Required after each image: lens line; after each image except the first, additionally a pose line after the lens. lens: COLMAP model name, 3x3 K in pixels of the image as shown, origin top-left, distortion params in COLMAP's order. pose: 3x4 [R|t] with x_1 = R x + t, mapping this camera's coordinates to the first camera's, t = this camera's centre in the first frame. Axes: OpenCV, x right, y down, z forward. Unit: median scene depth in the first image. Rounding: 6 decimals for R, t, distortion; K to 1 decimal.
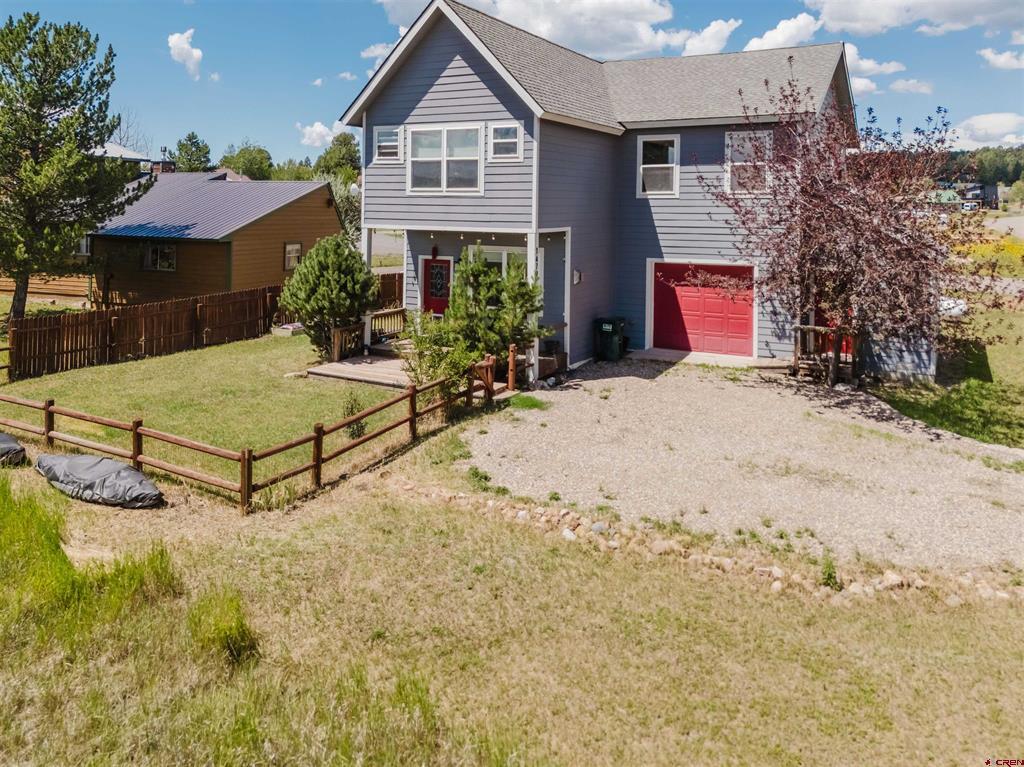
lens RADIAL K [[850.4, 0, 513.9], [0, 850.4, 286.7], [0, 0, 1]] dist [0.040929, -0.008217]
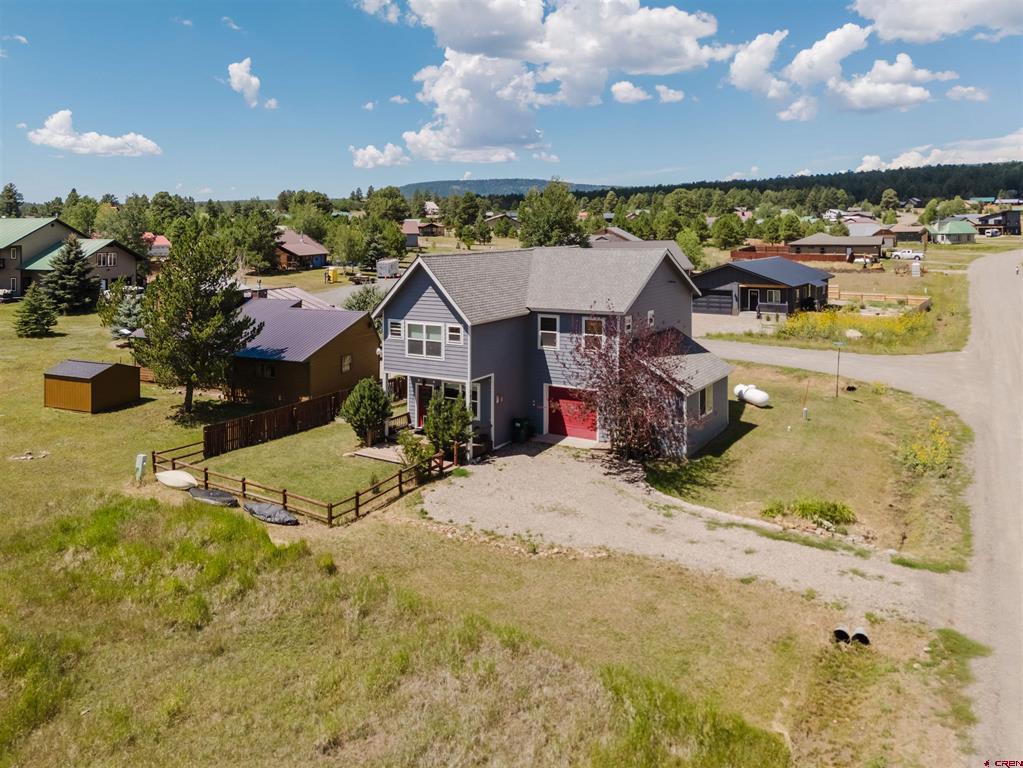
lens RADIAL K [[794.1, 0, 509.1], [0, 794.1, 348.5], [0, 0, 1]] dist [0.069035, -0.096997]
pose [[0.998489, -0.008583, -0.054277, 0.220449], [0.011055, 0.998908, 0.045394, -0.229307], [0.053828, -0.045926, 0.997494, -0.819884]]
